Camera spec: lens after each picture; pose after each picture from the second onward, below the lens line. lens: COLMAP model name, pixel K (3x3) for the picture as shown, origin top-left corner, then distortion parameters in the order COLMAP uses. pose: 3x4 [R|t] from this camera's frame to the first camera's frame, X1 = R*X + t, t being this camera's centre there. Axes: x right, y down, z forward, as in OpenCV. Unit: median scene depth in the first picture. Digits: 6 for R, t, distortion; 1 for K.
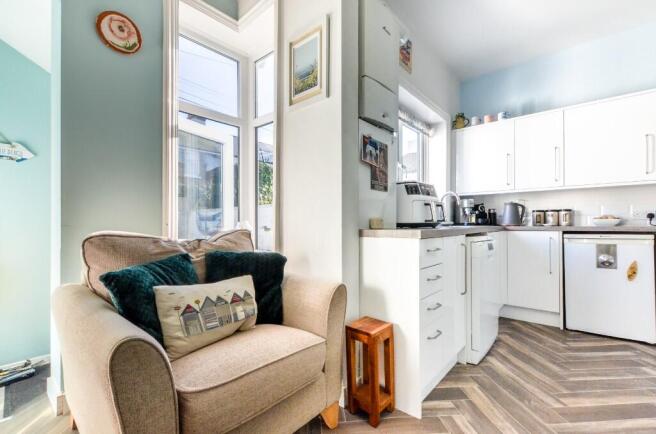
lens RADIAL K [[279.6, 0, 325.3], [0, 279.6, 222.4], [0, 0, 1]] dist [0.001026, 0.000091]
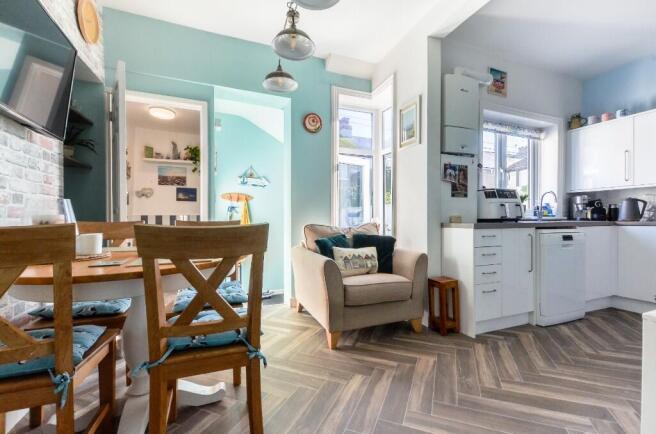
lens RADIAL K [[279.6, 0, 325.3], [0, 279.6, 222.4], [0, 0, 1]] dist [0.001026, 0.000091]
pose [[0.878456, 0.005552, -0.477791, 0.283372], [0.003640, 0.999826, 0.018309, -0.008699], [0.477809, -0.017823, 0.878283, -0.682424]]
